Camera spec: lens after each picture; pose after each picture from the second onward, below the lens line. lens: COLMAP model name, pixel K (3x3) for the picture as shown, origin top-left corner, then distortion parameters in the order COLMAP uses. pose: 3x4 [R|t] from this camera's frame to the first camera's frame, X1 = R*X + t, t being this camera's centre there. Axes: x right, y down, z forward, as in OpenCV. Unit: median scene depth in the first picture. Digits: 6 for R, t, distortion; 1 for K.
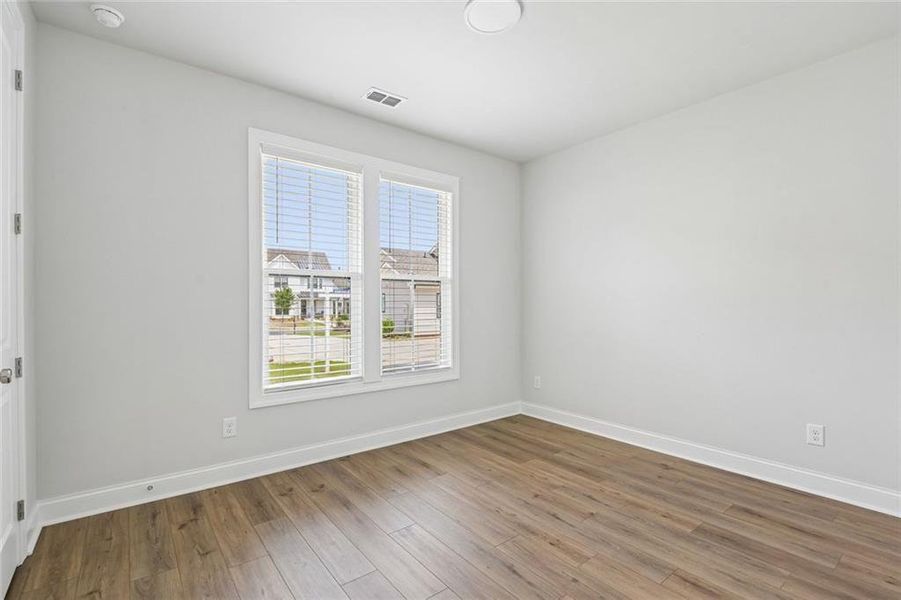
lens RADIAL K [[411.2, 0, 455.0], [0, 411.2, 305.5], [0, 0, 1]] dist [-0.011119, -0.001574]
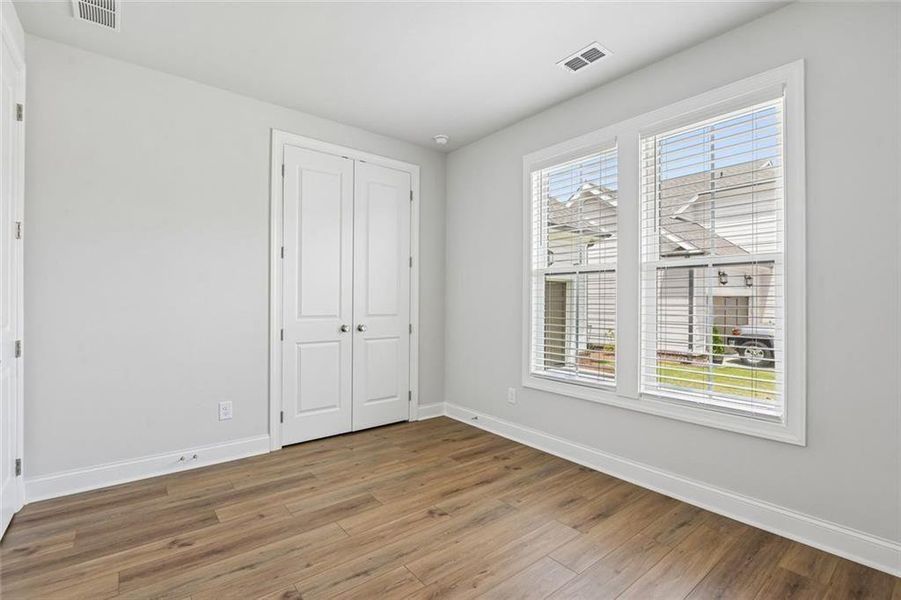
lens RADIAL K [[411.2, 0, 456.2], [0, 411.2, 297.2], [0, 0, 1]] dist [-0.011119, -0.001574]
pose [[0.016413, -0.007856, -0.999834, 0.715362], [-0.010679, 0.999911, -0.008032, 0.000388], [0.999808, 0.010809, 0.016327, 0.773789]]
